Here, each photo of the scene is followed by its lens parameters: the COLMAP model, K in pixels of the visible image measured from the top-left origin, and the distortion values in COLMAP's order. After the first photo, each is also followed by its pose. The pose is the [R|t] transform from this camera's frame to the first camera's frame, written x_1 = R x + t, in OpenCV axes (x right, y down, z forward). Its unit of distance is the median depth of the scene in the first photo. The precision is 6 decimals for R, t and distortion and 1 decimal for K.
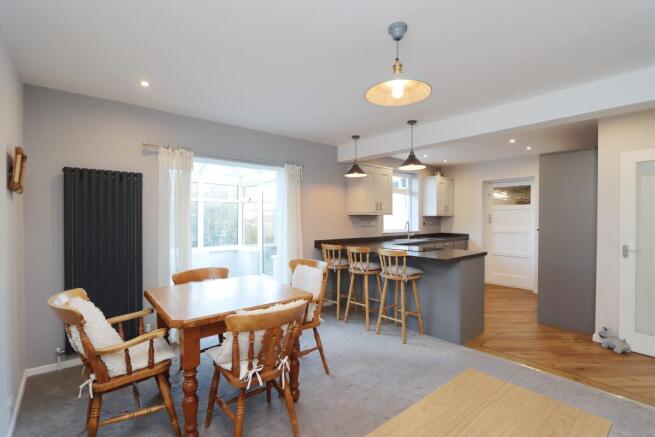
lens RADIAL K [[303.2, 0, 328.3], [0, 303.2, 217.8], [0, 0, 1]] dist [-0.013136, -0.000431]
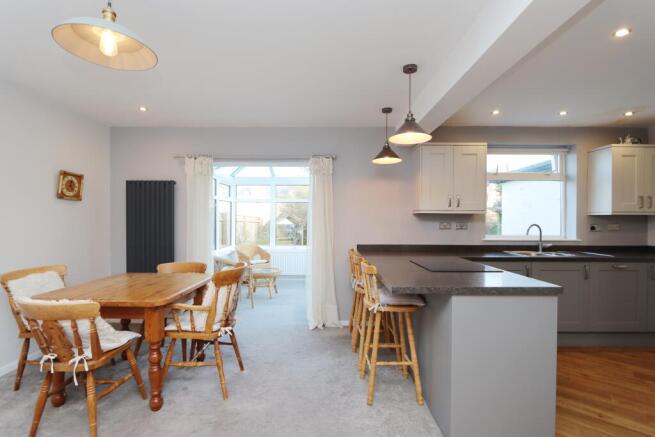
lens RADIAL K [[303.2, 0, 325.8], [0, 303.2, 219.6], [0, 0, 1]] dist [-0.013136, -0.000431]
pose [[0.749336, 0.005609, -0.662166, 0.476329], [-0.004596, 0.999984, 0.003270, 0.004986], [0.662174, 0.000593, 0.749350, 0.334720]]
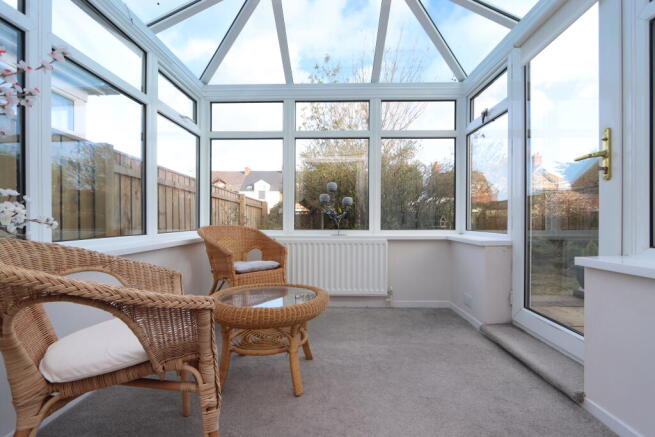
lens RADIAL K [[303.2, 0, 327.4], [0, 303.2, 221.3], [0, 0, 1]] dist [-0.013136, -0.000431]
pose [[0.744183, 0.001184, -0.667975, -0.220199], [-0.005140, 0.999979, -0.003954, 0.125624], [0.667956, 0.006376, 0.744174, 0.854471]]
